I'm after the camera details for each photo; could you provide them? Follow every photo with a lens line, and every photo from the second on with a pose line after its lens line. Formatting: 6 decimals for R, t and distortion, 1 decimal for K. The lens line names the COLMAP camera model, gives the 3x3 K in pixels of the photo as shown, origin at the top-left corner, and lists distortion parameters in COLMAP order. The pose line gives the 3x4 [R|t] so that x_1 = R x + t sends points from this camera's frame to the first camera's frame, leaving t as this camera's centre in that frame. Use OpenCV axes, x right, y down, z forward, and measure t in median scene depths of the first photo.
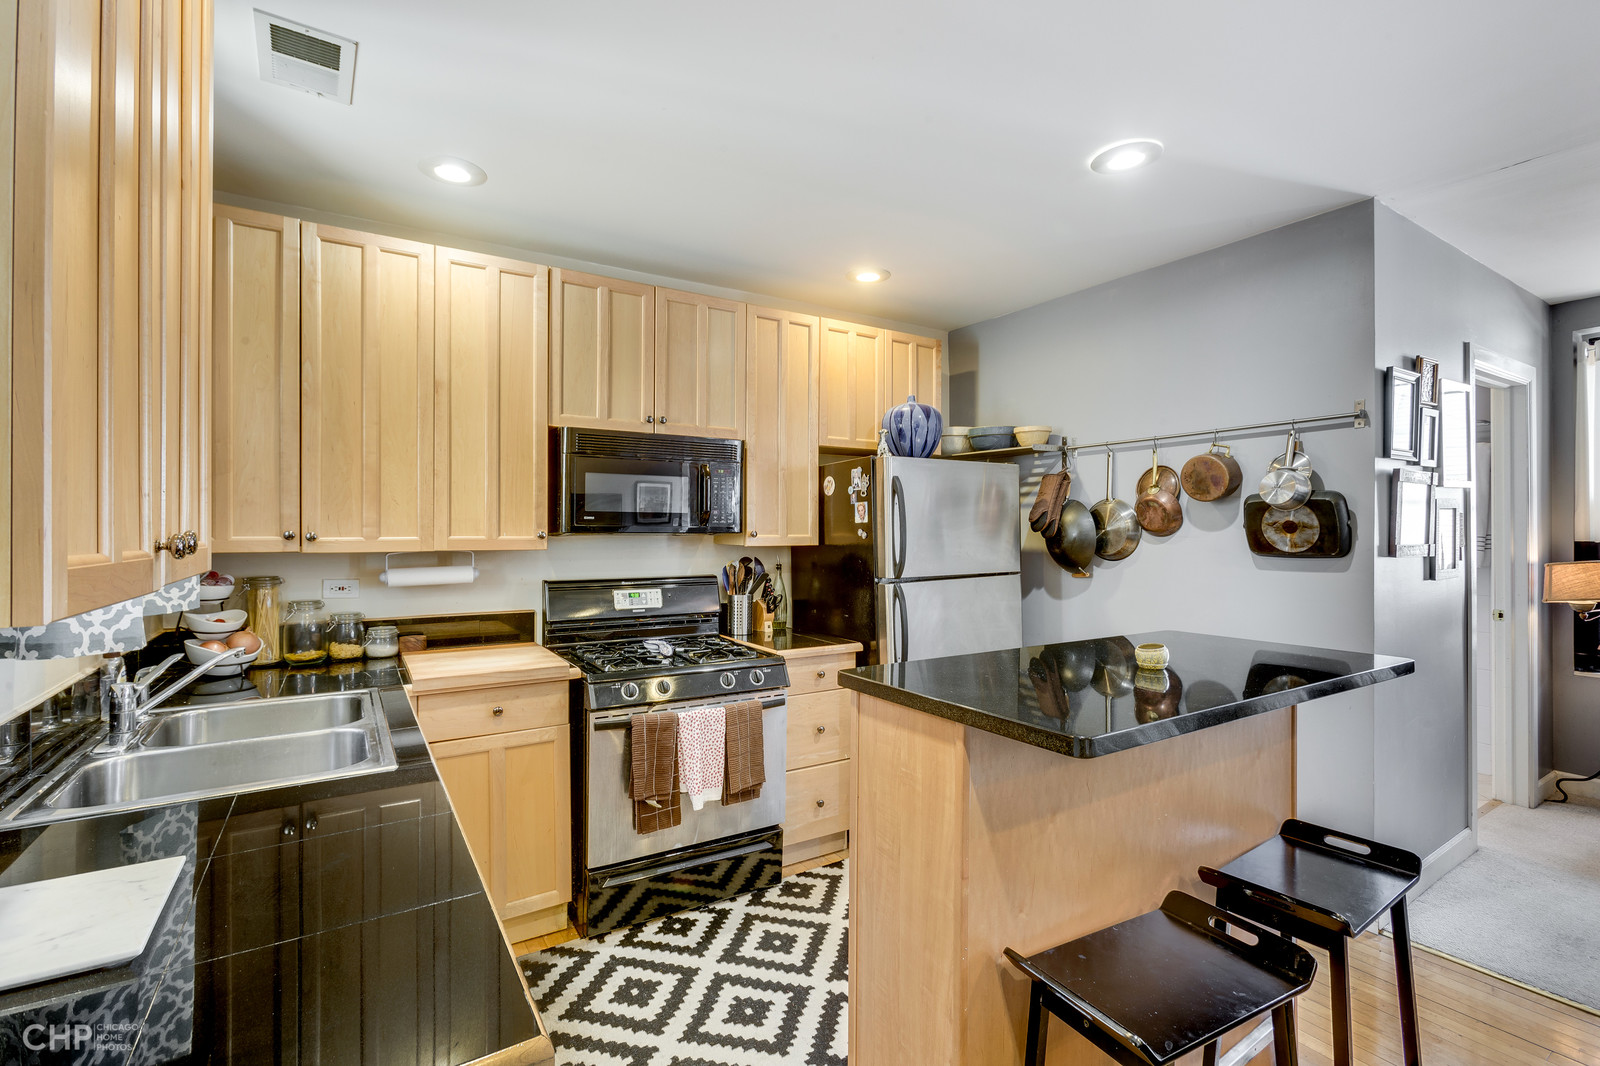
lens RADIAL K [[724.2, 0, 797.4], [0, 724.2, 532.6], [0, 0, 1]] dist [-0.004687, 0.003306]
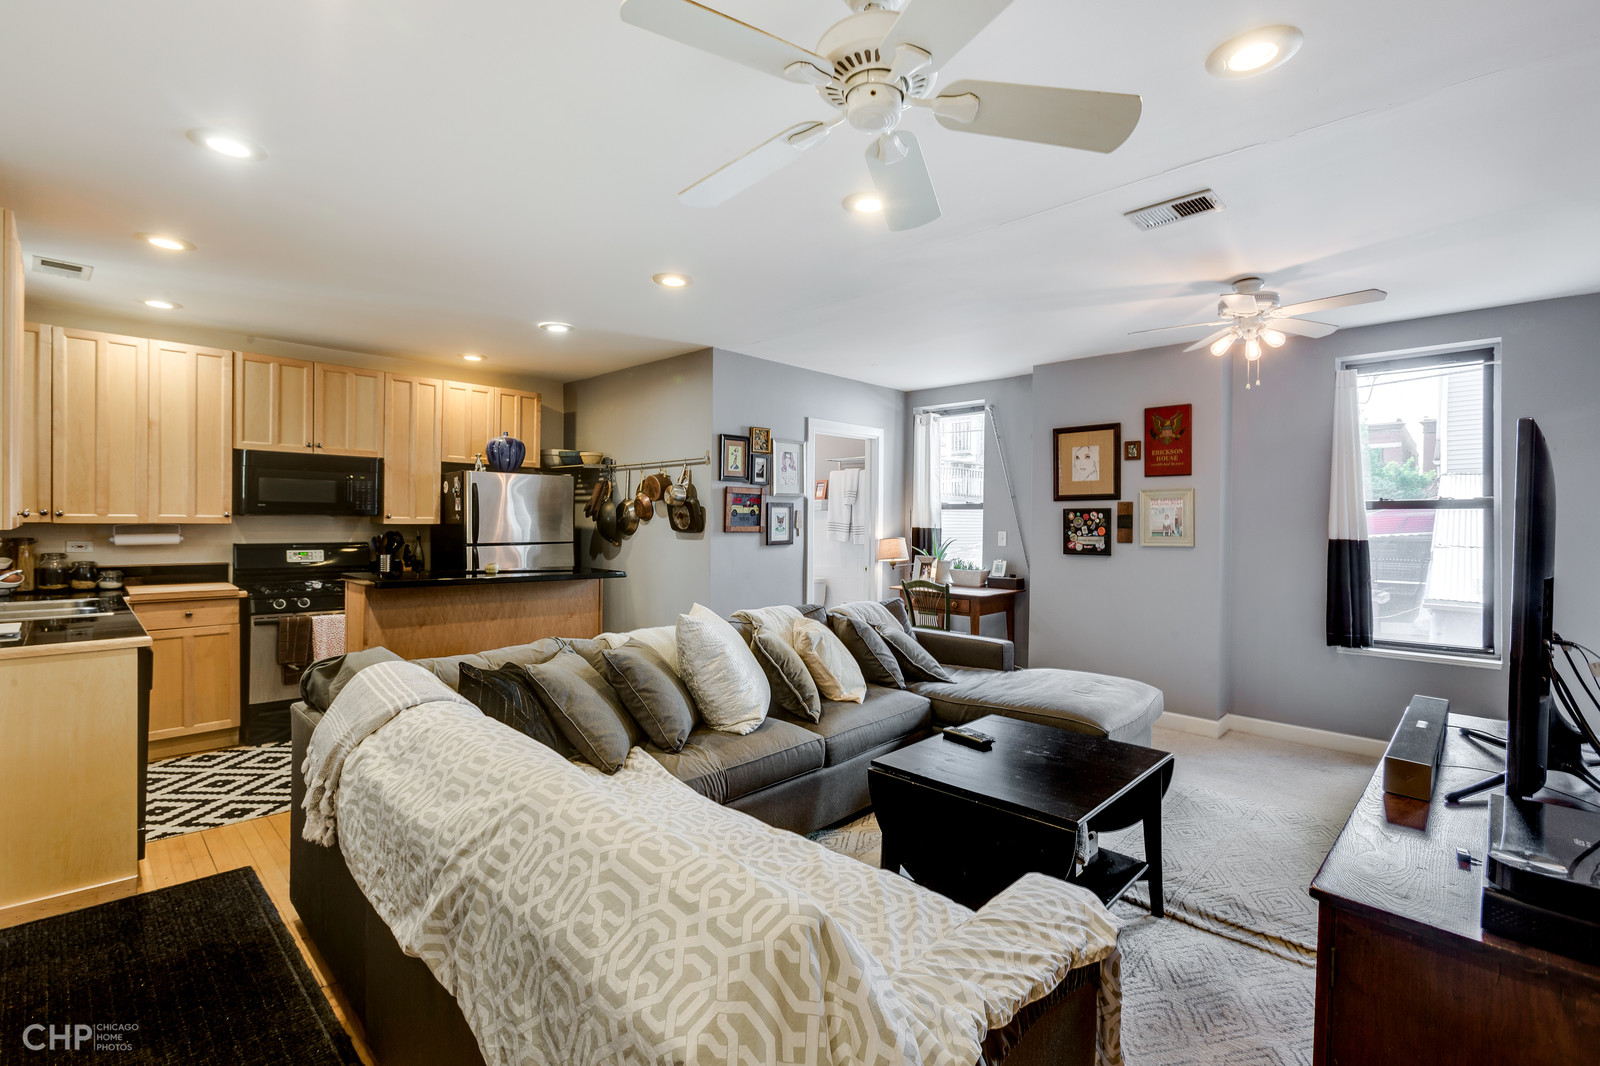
lens RADIAL K [[724.2, 0, 804.7], [0, 724.2, 528.1], [0, 0, 1]] dist [-0.004687, 0.003306]
pose [[0.973015, 0.008913, 0.230569, 0.528971], [-0.011168, 0.999902, 0.008481, 0.004669], [-0.230471, -0.010827, 0.973019, -0.874438]]
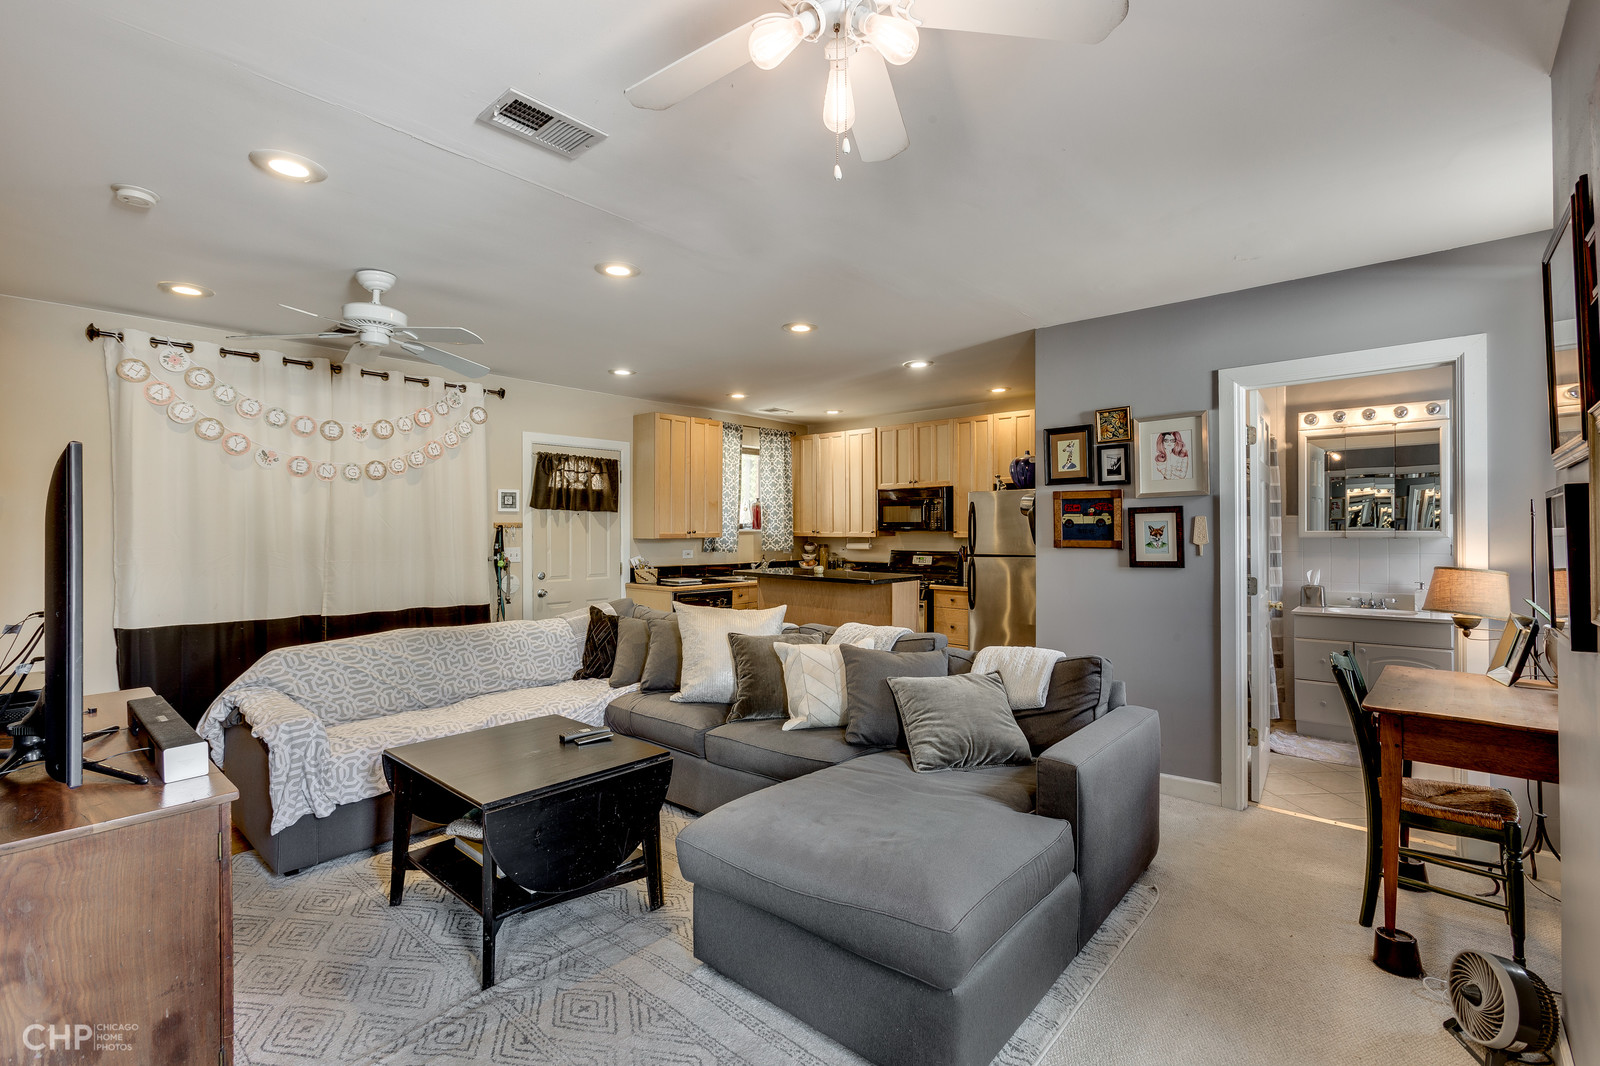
lens RADIAL K [[724.2, 0, 798.1], [0, 724.2, 531.1], [0, 0, 1]] dist [-0.004687, 0.003306]
pose [[0.281894, 0.002036, -0.959443, 2.013925], [0.004397, 0.999985, 0.003414, -0.008308], [0.959436, -0.005181, 0.281880, 0.000446]]
